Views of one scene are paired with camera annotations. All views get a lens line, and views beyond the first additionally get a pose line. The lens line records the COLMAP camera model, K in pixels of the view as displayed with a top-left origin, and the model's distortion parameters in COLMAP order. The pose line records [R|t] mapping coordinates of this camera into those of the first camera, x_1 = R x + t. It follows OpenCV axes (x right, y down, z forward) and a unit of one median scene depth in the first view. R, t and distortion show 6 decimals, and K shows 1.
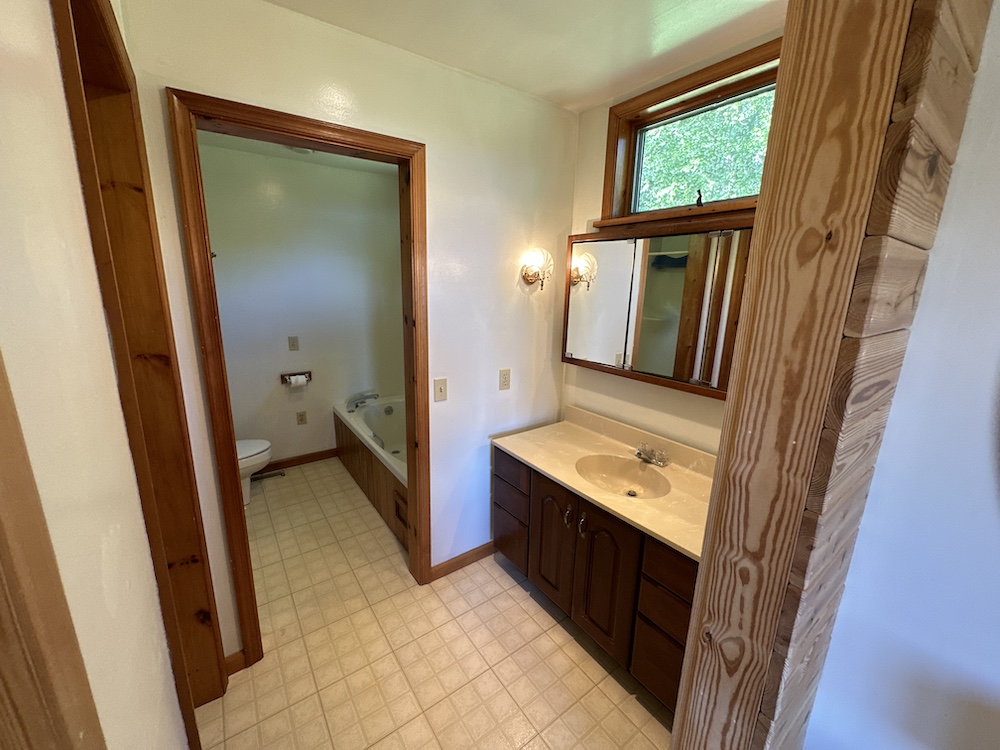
lens RADIAL K [[401.0, 0, 500.0], [0, 401.0, 375.0], [0, 0, 1]] dist [-0.001171, -0.000173]
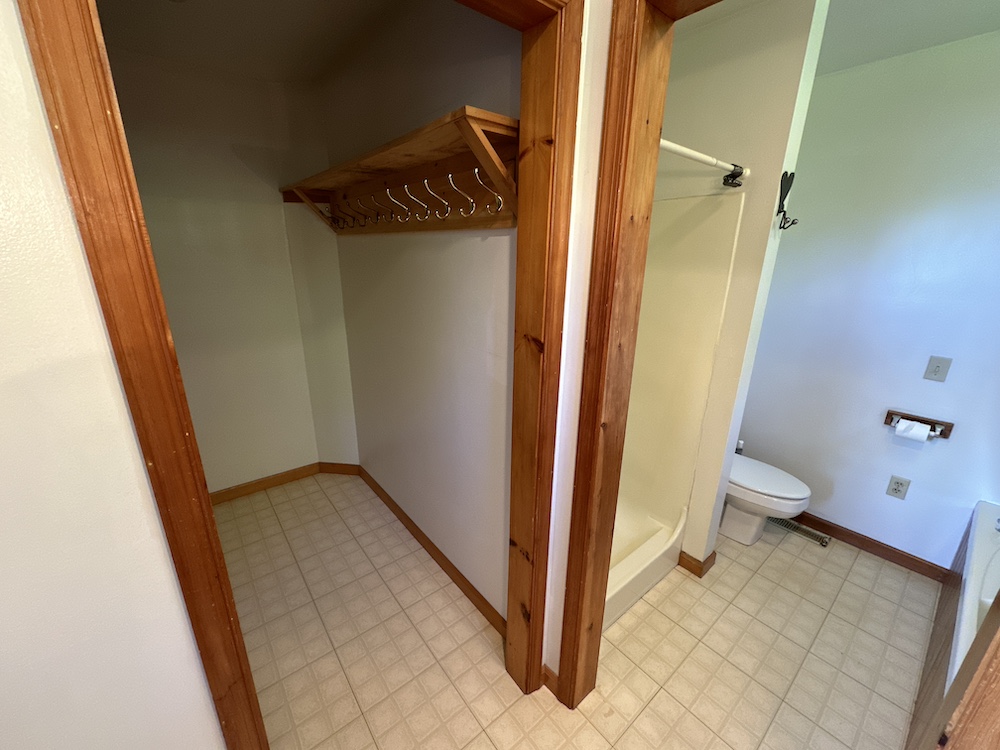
lens RADIAL K [[401.0, 0, 500.0], [0, 401.0, 375.0], [0, 0, 1]] dist [-0.001171, -0.000173]
pose [[0.058143, 0.274033, -0.959961, 0.008281], [-0.233132, 0.938727, 0.253851, -0.079194], [0.970705, 0.209038, 0.118466, 0.362590]]
